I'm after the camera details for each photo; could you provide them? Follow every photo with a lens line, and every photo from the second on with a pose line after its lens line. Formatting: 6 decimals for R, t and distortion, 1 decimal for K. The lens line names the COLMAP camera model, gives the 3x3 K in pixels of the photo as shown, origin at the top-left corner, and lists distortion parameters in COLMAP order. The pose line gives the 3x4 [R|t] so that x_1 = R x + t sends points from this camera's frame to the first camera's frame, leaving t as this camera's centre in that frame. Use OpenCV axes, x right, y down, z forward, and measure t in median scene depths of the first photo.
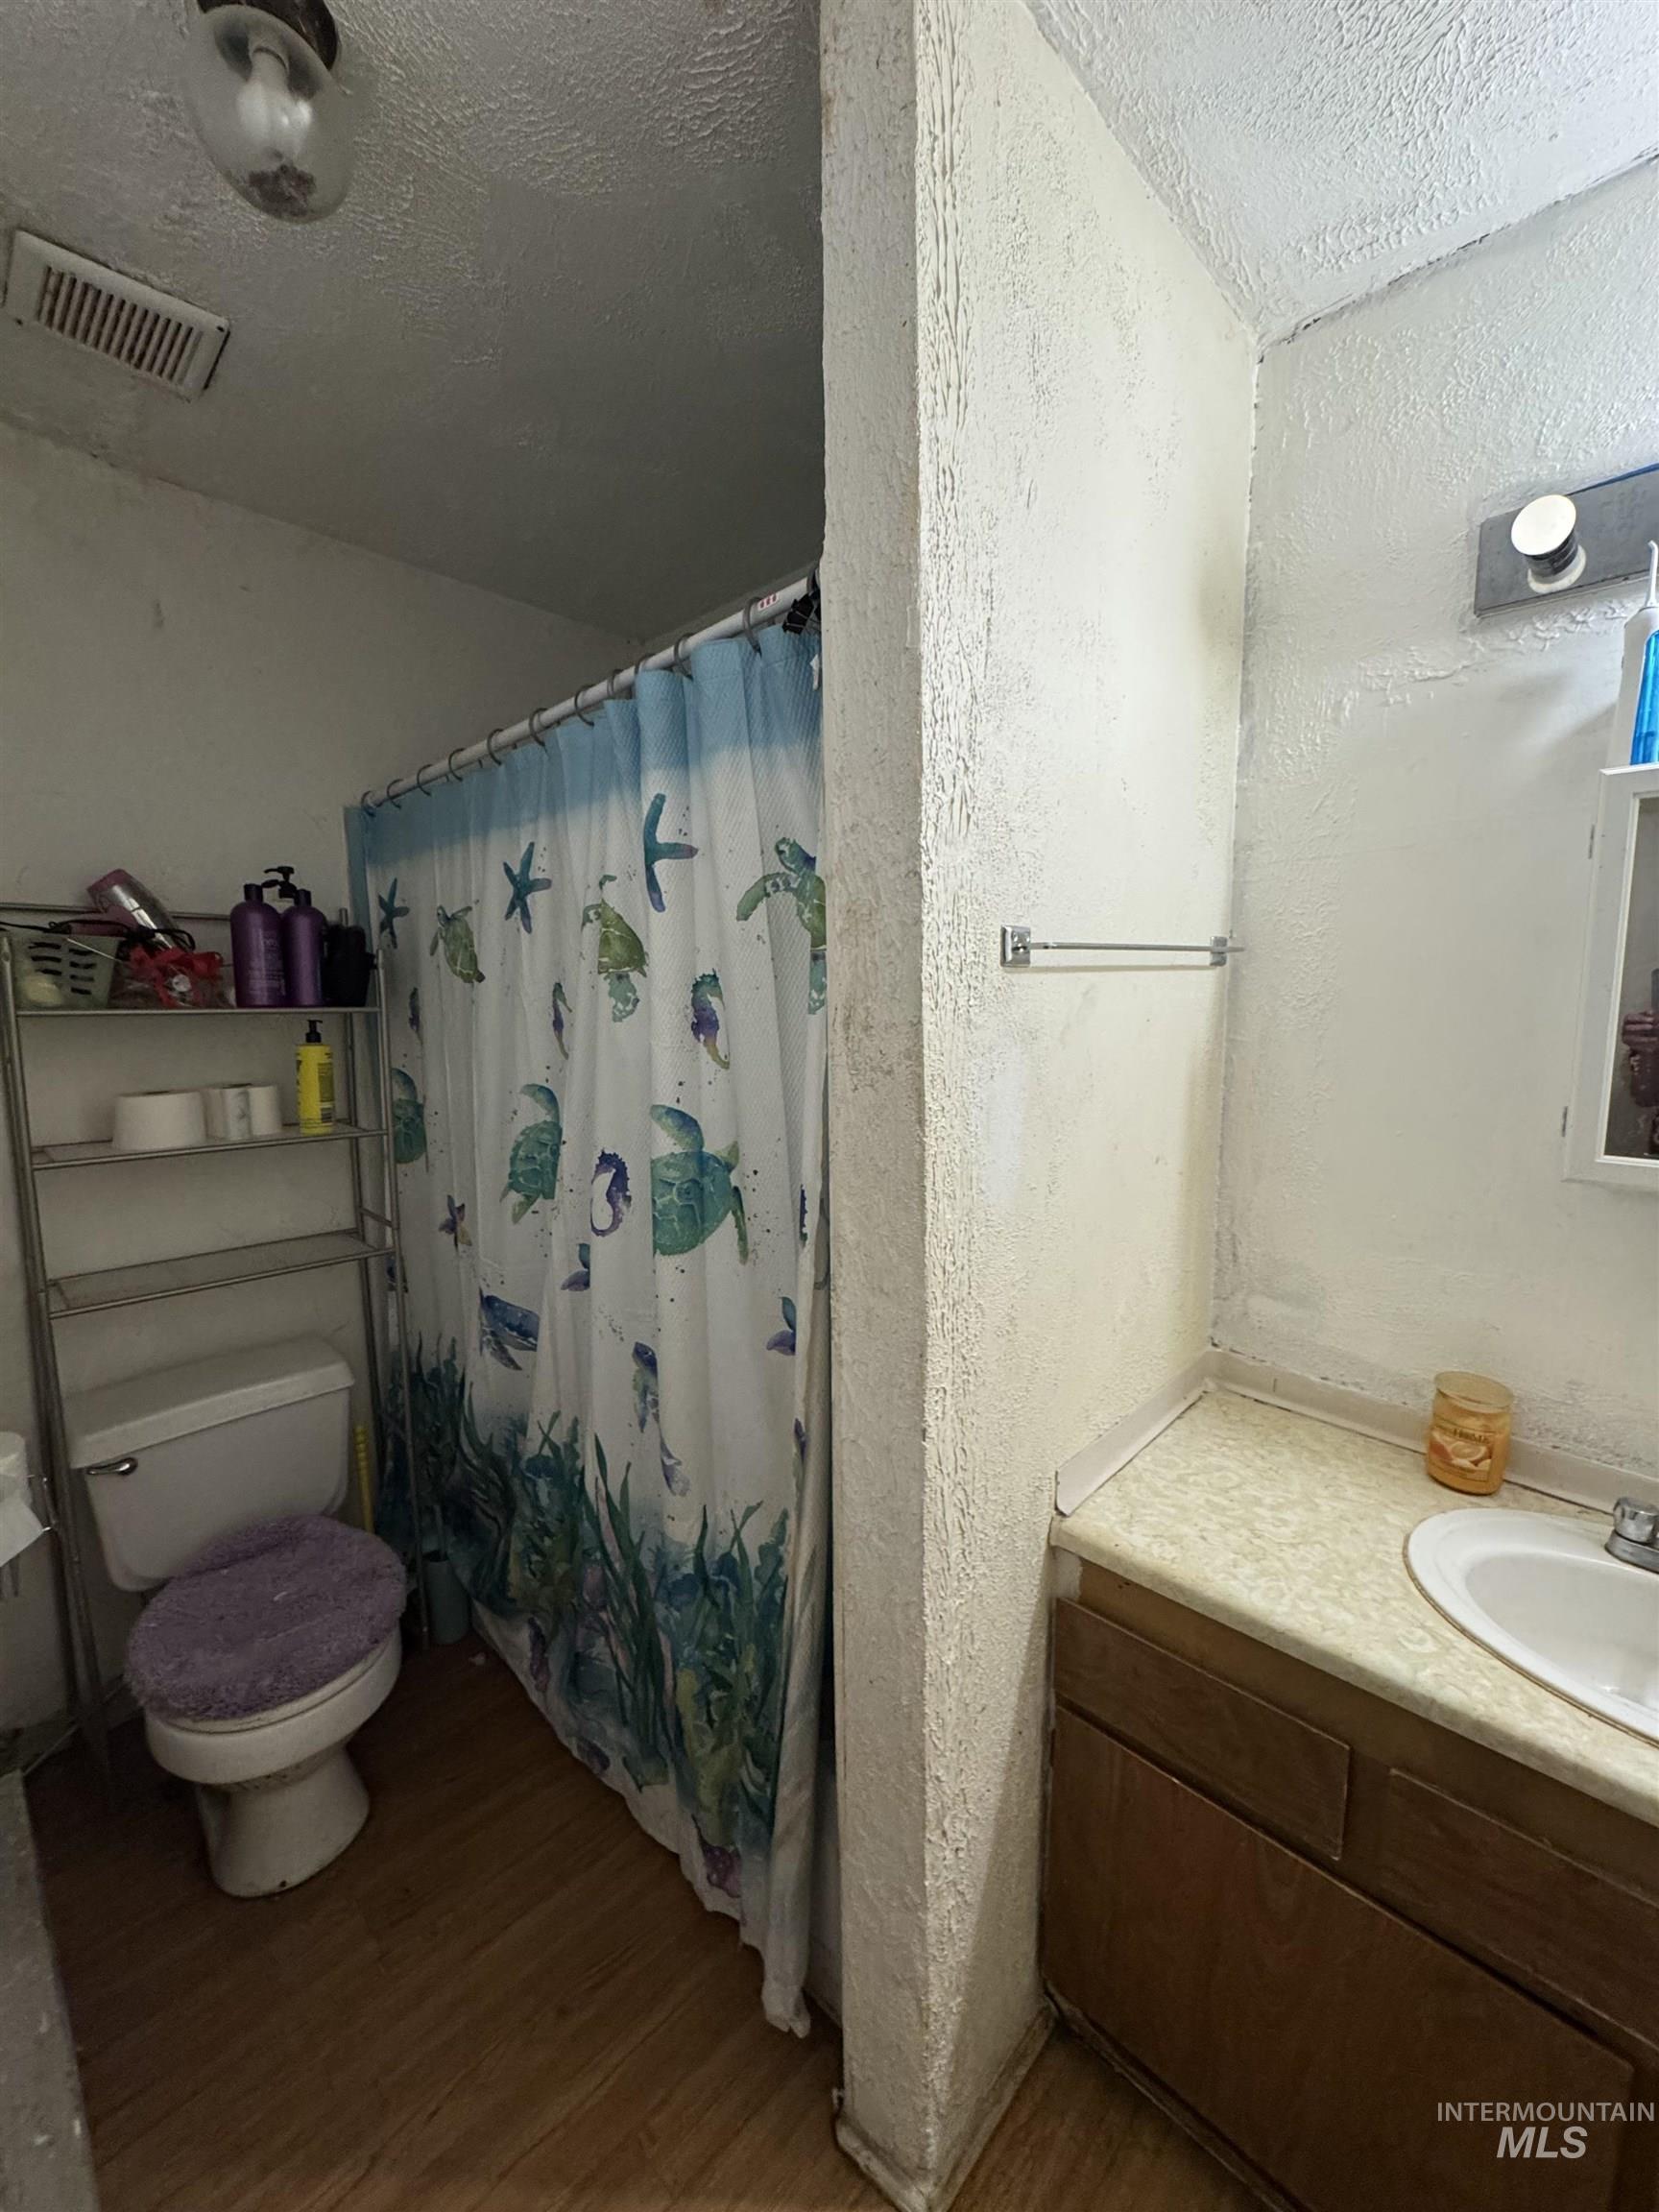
lens RADIAL K [[882.2, 0, 827.2], [0, 882.2, 1098.2], [0, 0, 1]] dist [-0.004997, 0.001433]
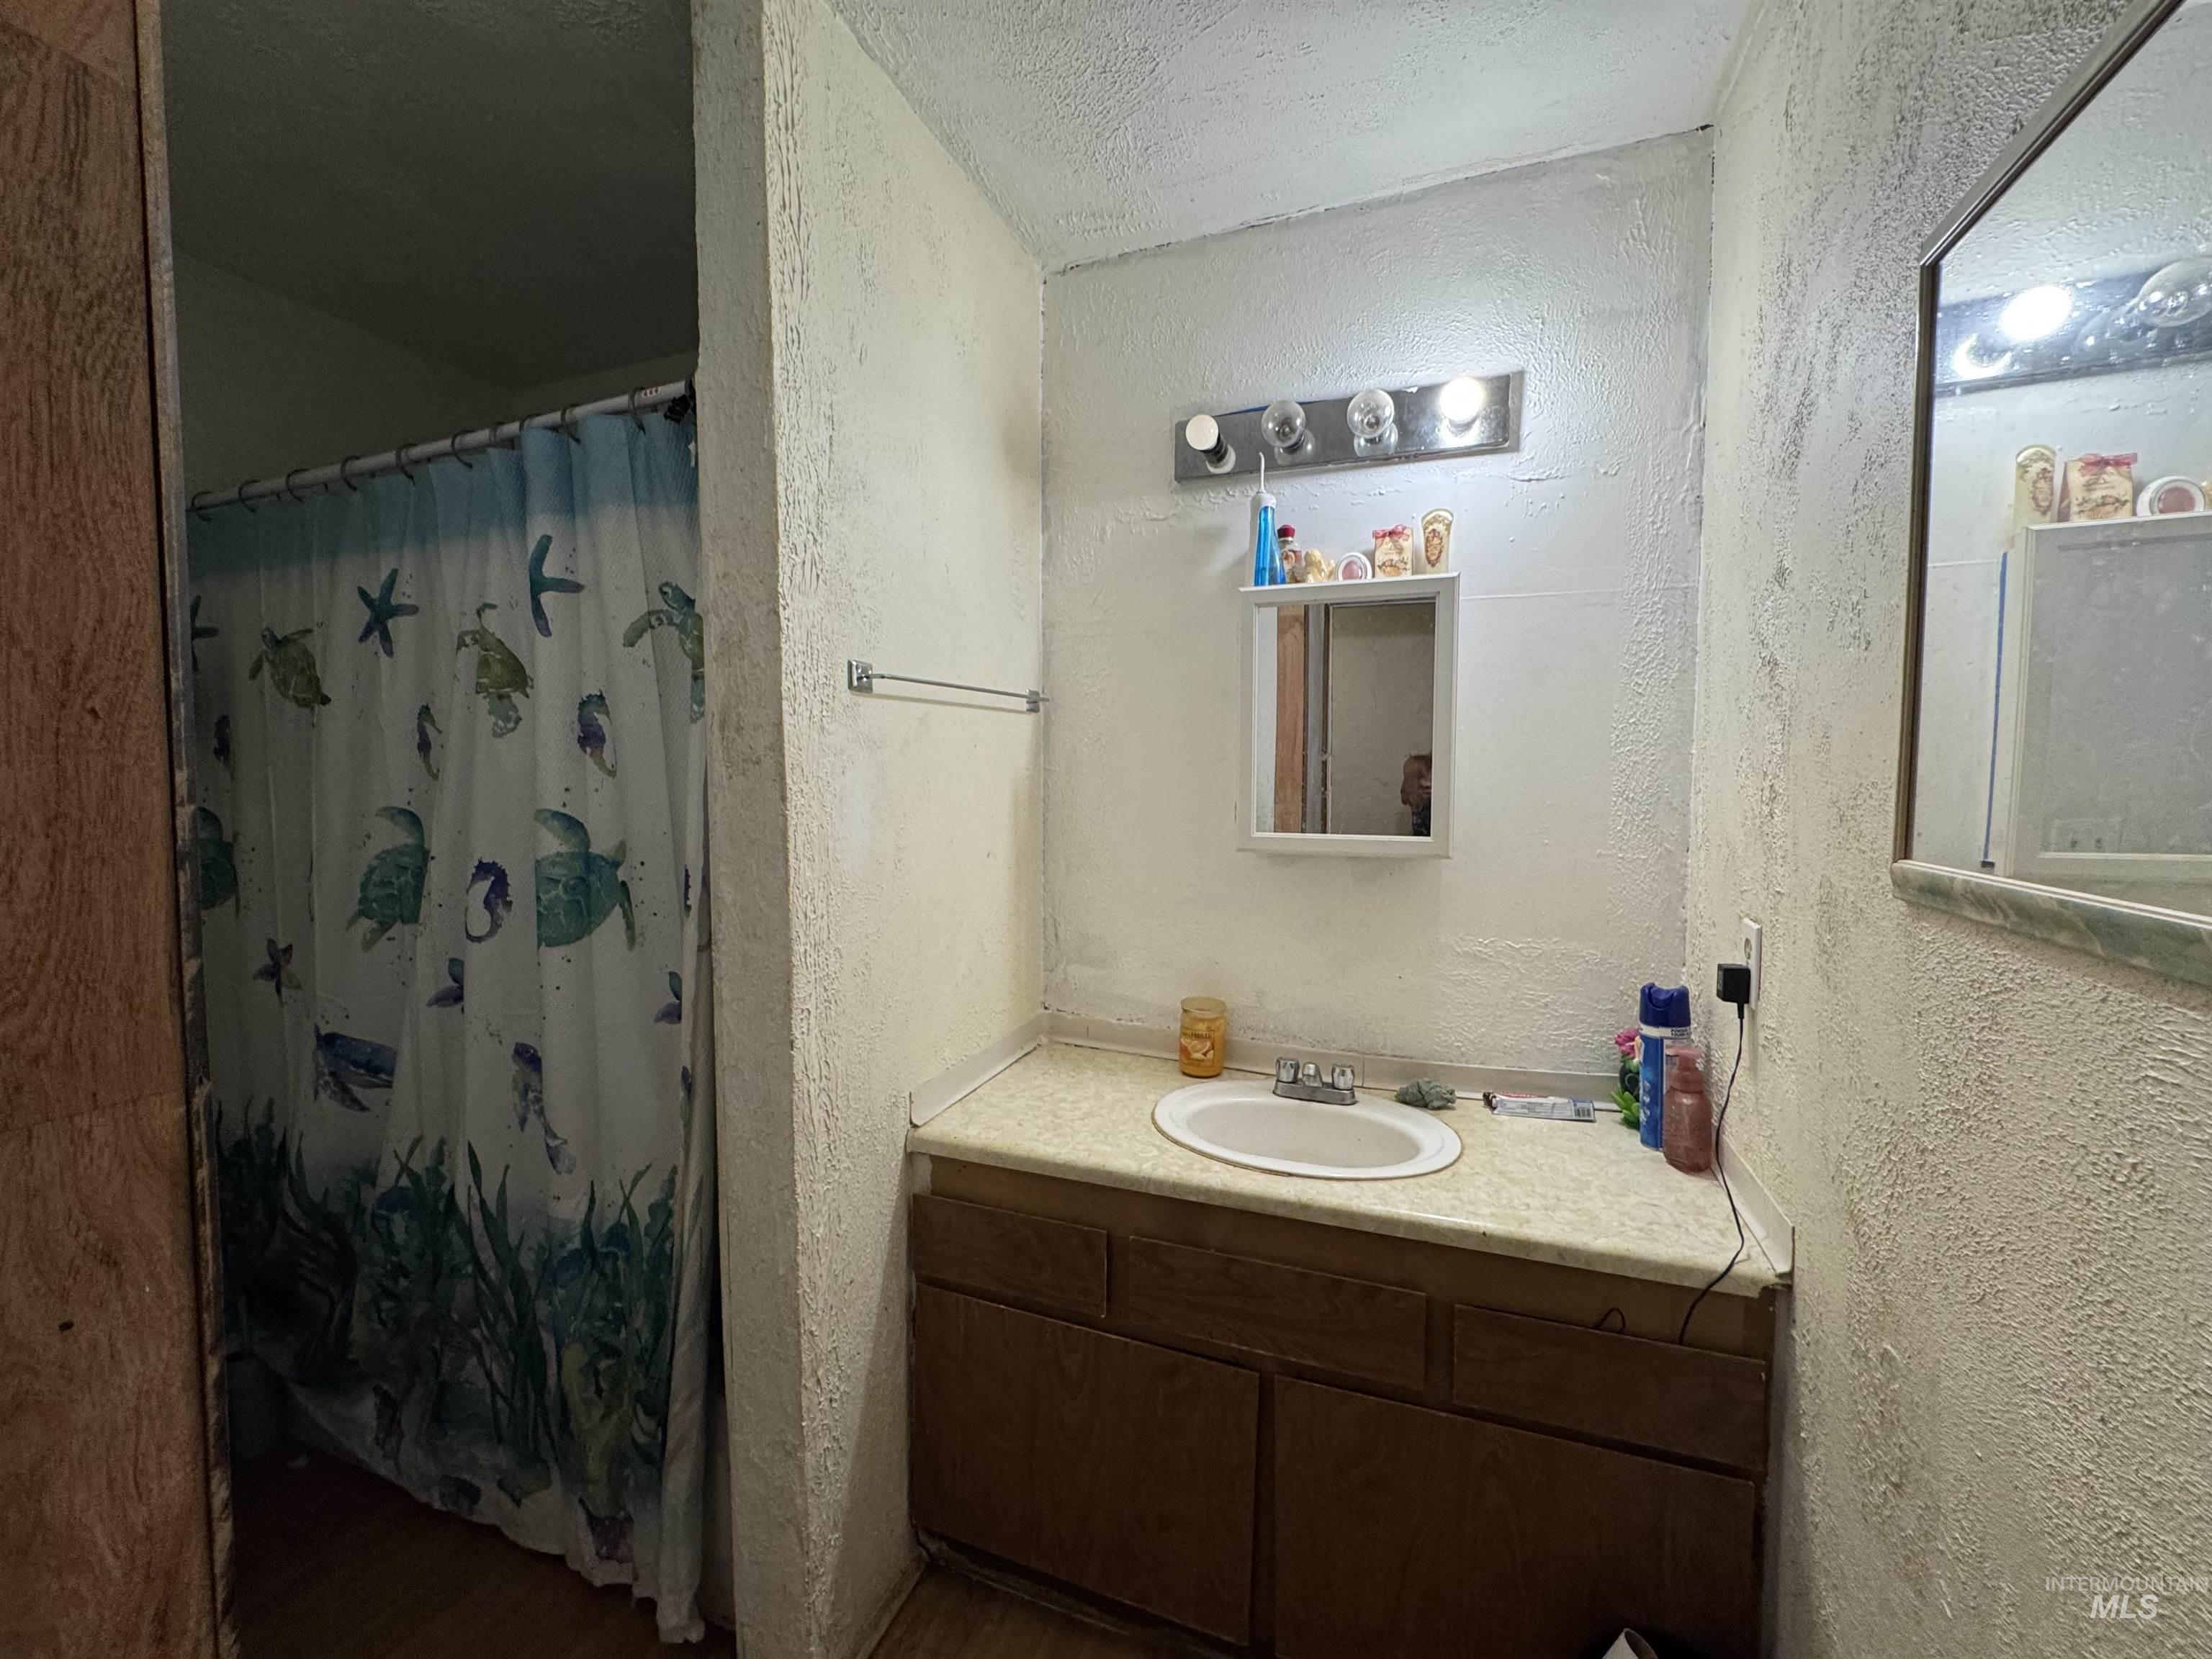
lens RADIAL K [[882.2, 0, 1102.5], [0, 882.2, 825.2], [0, 0, 1]] dist [-0.004997, 0.001433]
pose [[0.919672, -0.012374, 0.392493, 0.020034], [0.038646, 0.997503, -0.059105, 0.119912], [-0.390782, 0.069525, 0.917854, -0.290299]]
